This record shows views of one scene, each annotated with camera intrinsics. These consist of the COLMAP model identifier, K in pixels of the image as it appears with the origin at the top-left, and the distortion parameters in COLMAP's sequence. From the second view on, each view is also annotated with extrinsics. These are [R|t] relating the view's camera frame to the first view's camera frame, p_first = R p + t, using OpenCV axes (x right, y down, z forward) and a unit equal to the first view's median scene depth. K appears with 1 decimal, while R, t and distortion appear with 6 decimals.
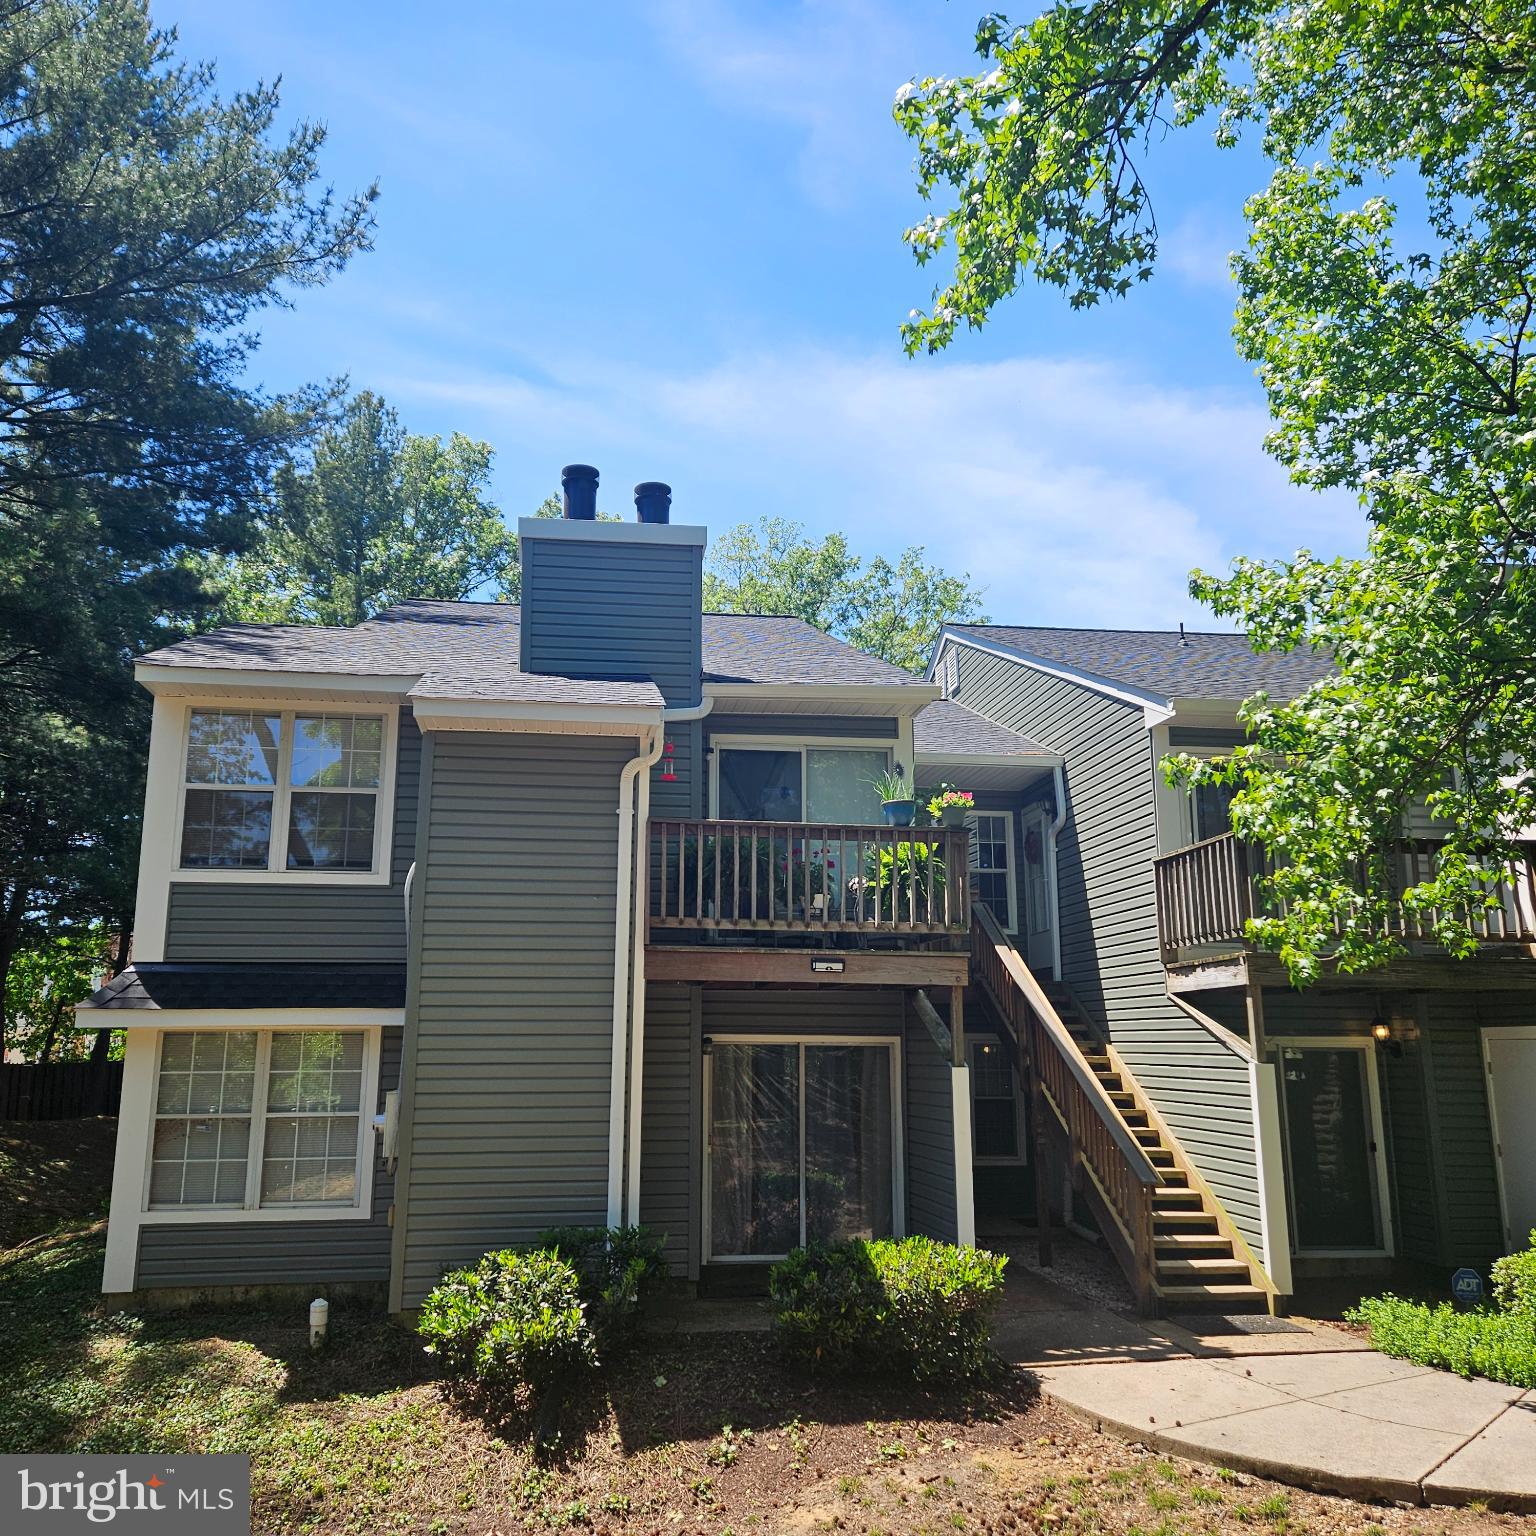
lens RADIAL K [[1376.6, 0, 767.4], [0, 1376.6, 794.4], [0, 0, 1]] dist [0.094070, -0.072379]
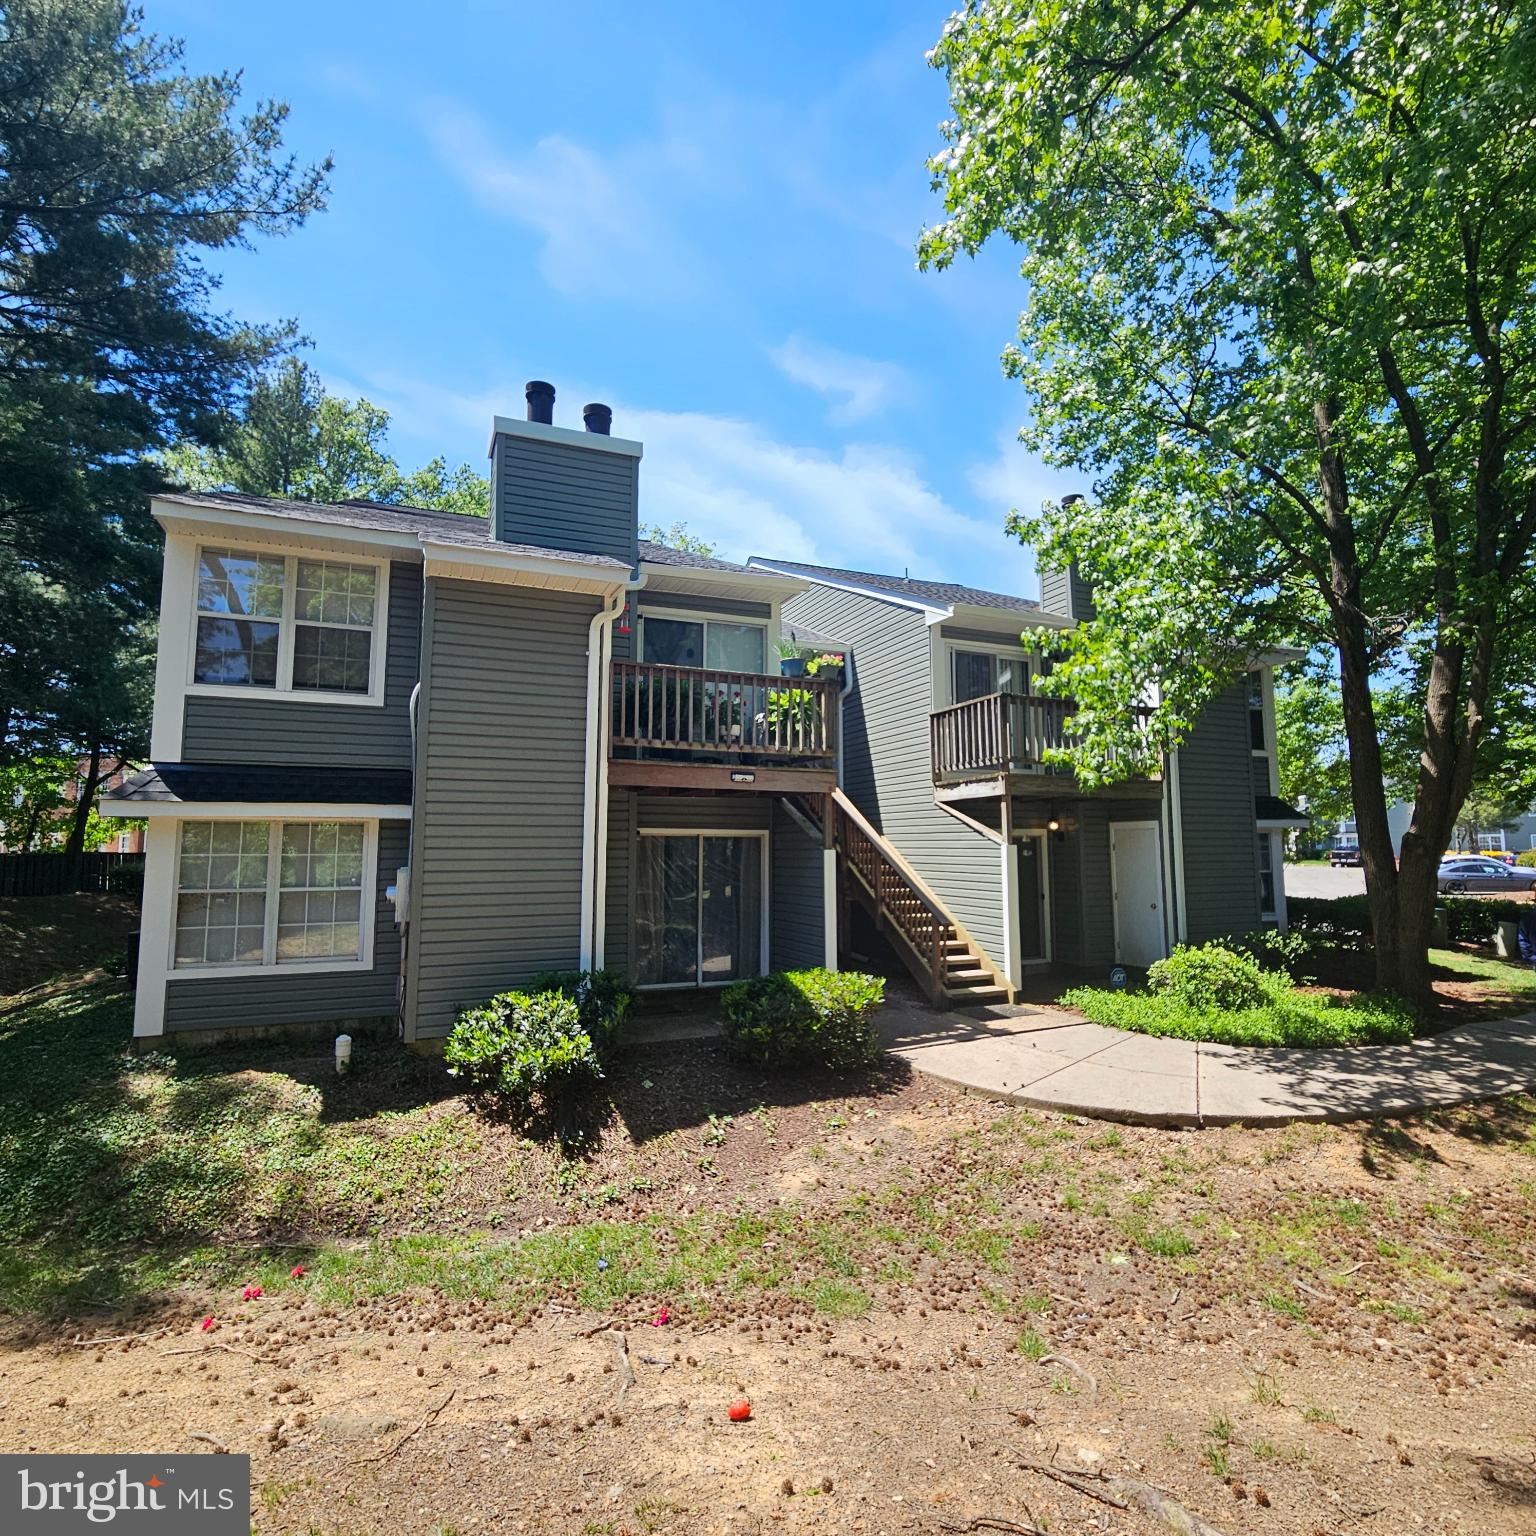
lens RADIAL K [[841.7, 0, 776.4], [0, 841.7, 769.7], [0, 0, 1]] dist [0.000751, -0.000778]
pose [[0.963048, 0.020889, 0.268519, -0.162497], [-0.045018, 0.995447, 0.084019, 0.051096], [-0.265542, -0.093003, 0.959603, 0.220222]]
